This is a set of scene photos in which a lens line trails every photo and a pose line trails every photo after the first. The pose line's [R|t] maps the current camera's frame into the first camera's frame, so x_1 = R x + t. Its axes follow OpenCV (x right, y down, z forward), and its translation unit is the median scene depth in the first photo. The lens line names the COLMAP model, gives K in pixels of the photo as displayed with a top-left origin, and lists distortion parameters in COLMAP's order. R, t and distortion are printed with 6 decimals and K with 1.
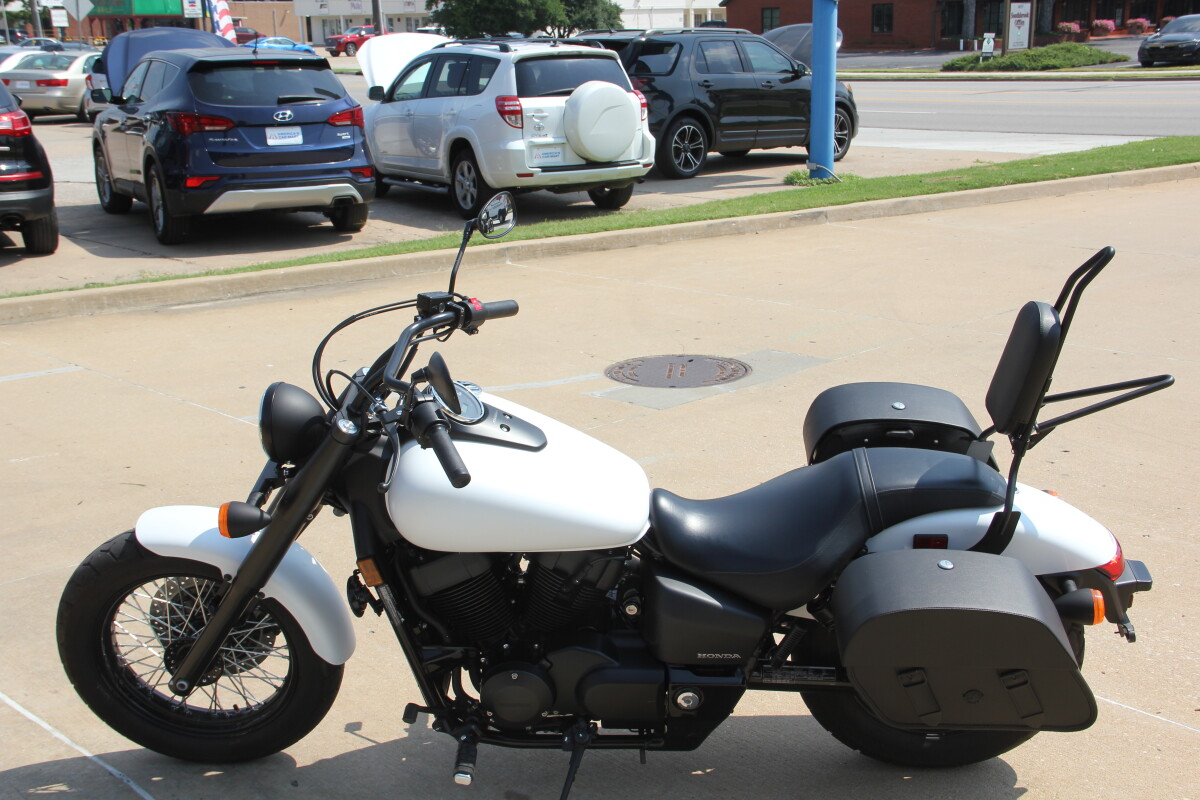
lens RADIAL K [[1439.9, 0, 594.5], [0, 1439.9, 424.2], [0, 0, 1]] dist [-0.027996, 0.369634]
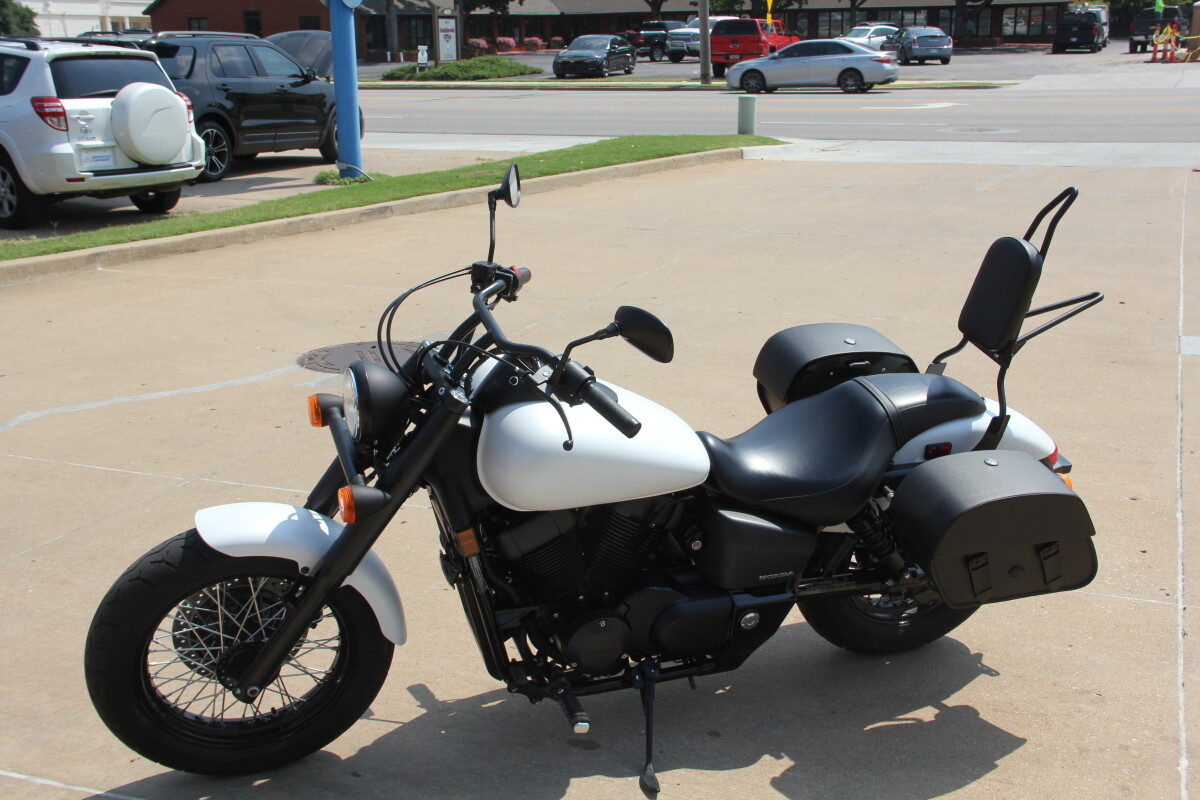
lens RADIAL K [[1368.0, 0, 594.8], [0, 1368.0, 419.0], [0, 0, 1]] dist [-0.038974, 0.331763]
pose [[0.918696, -0.096924, 0.382887, -0.096743], [0.096474, 0.995126, 0.020427, 0.001516], [-0.383001, 0.018173, 0.923569, 0.018958]]
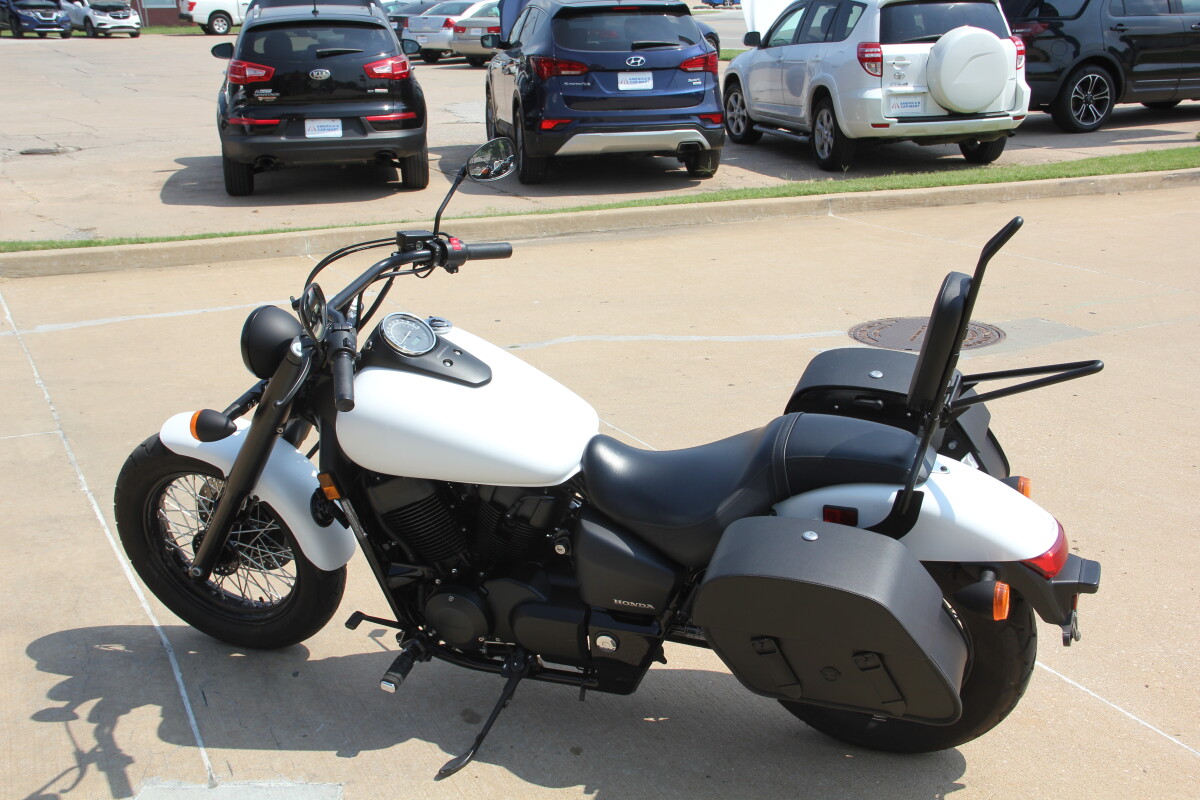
lens RADIAL K [[1439.9, 0, 594.5], [0, 1439.9, 424.2], [0, 0, 1]] dist [-0.027996, 0.369634]
pose [[0.949466, 0.088279, -0.301200, 0.079421], [-0.077597, 0.995863, 0.047274, -0.003351], [0.304128, -0.021513, 0.952388, 0.012232]]
